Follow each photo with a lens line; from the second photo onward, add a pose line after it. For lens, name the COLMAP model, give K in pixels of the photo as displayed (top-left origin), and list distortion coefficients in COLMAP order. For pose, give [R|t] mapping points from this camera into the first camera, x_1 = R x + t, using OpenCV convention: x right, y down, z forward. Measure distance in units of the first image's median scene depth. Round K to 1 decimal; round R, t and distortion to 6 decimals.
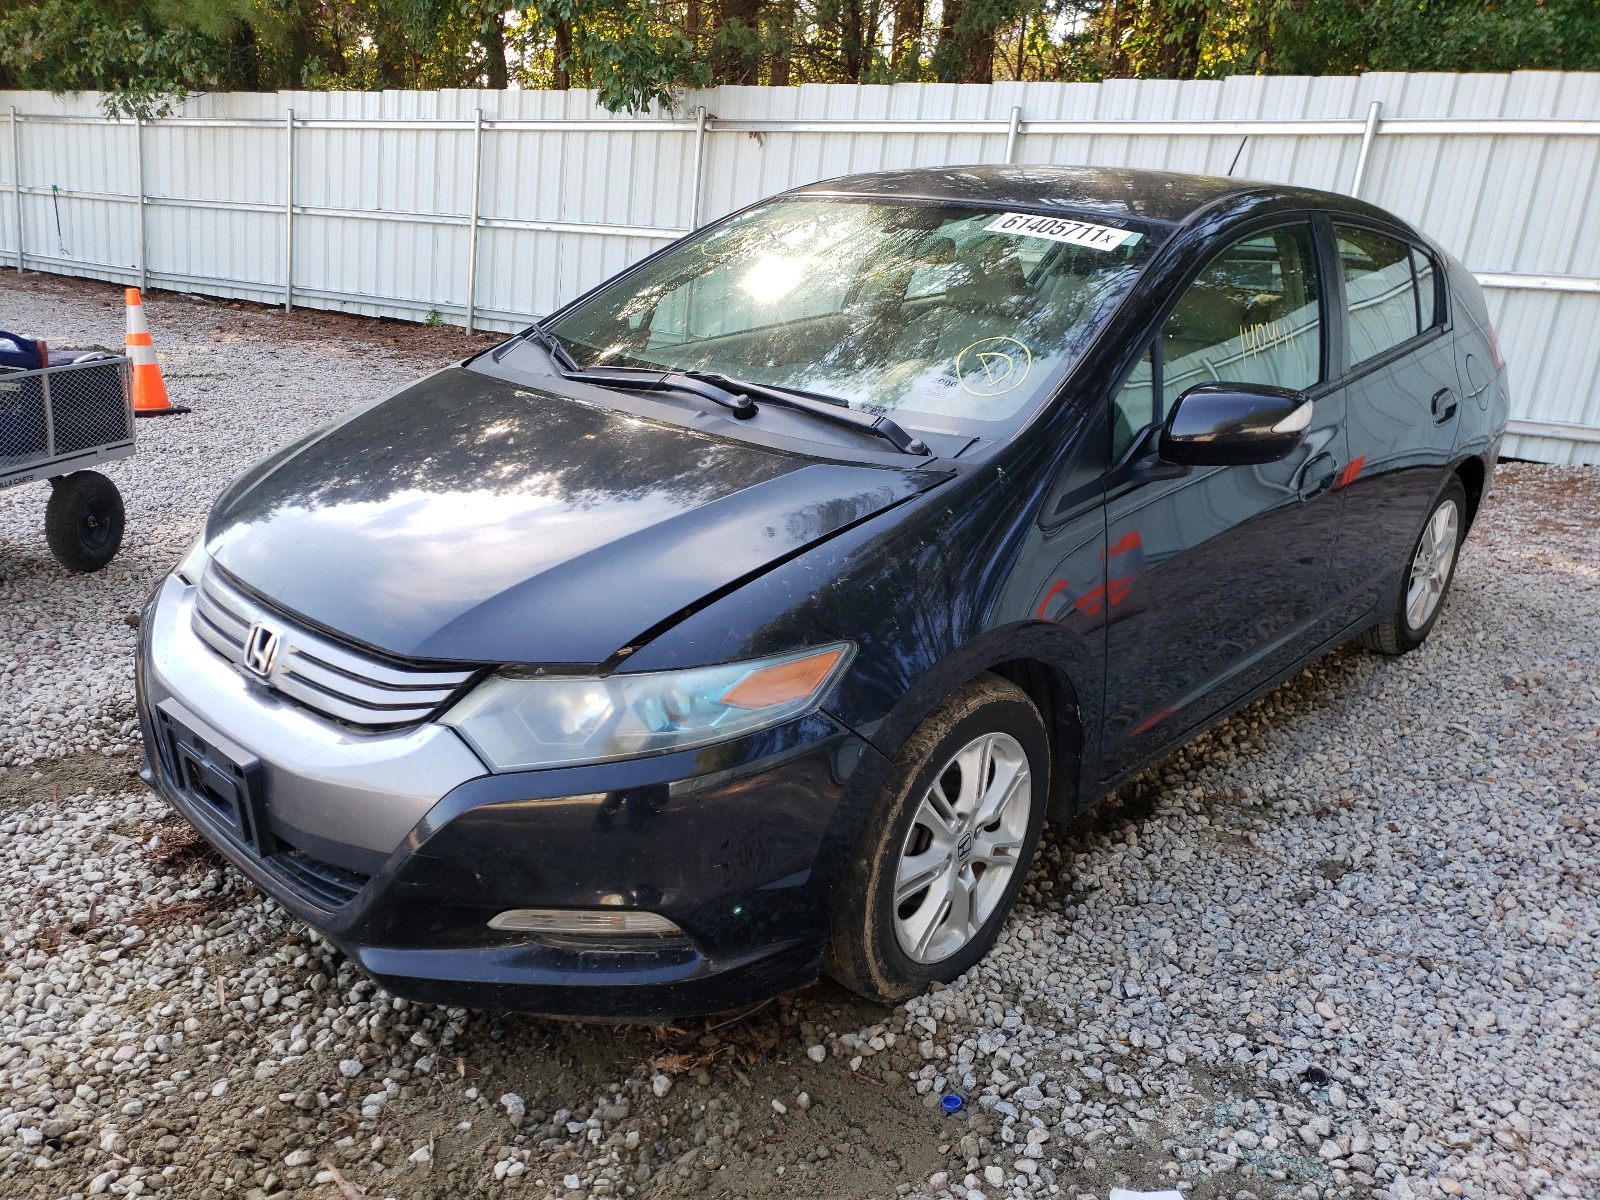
lens RADIAL K [[1187.3, 0, 797.5], [0, 1187.3, 596.7], [0, 0, 1]] dist [0.007905, 0.002767]
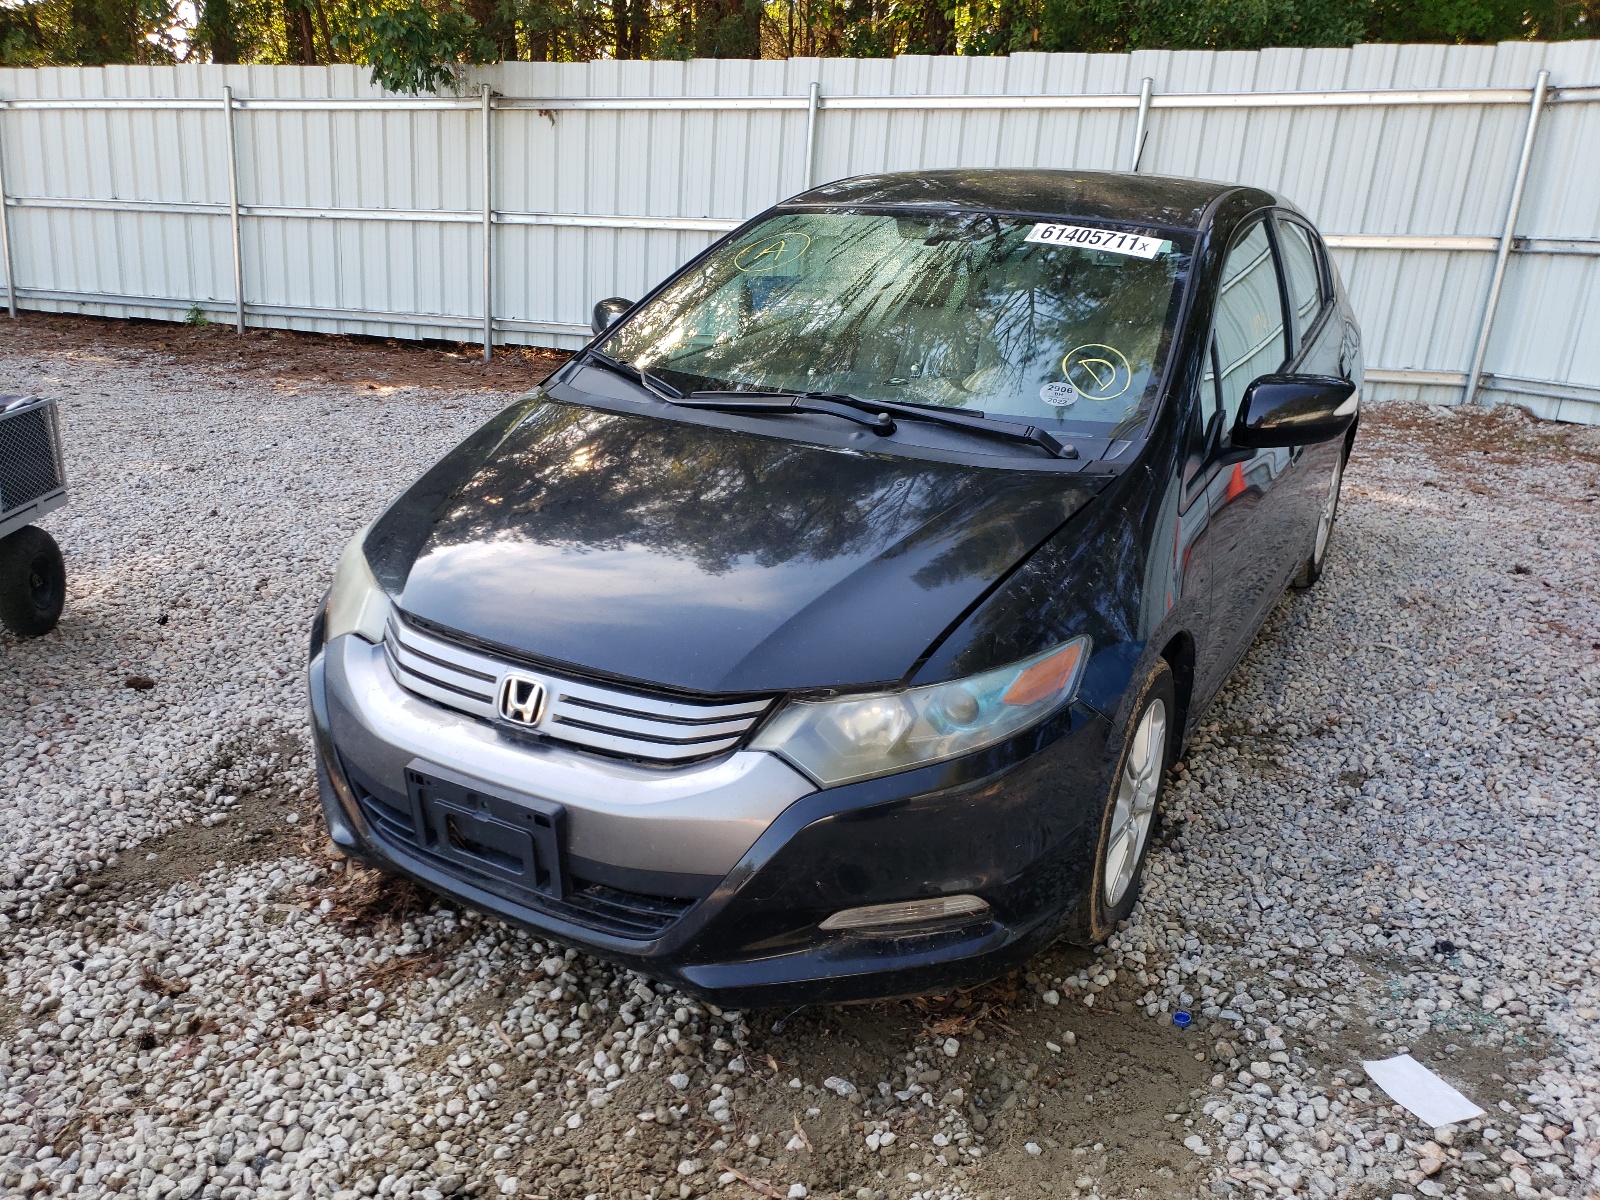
lens RADIAL K [[1187.3, 0, 801.6], [0, 1187.3, 609.1], [0, 0, 1]] dist [0.007905, 0.002767]
pose [[0.974338, -0.100376, 0.201468, -0.344586], [0.092833, 0.994592, 0.046567, -0.049165], [-0.205053, -0.026669, 0.978387, -0.039768]]
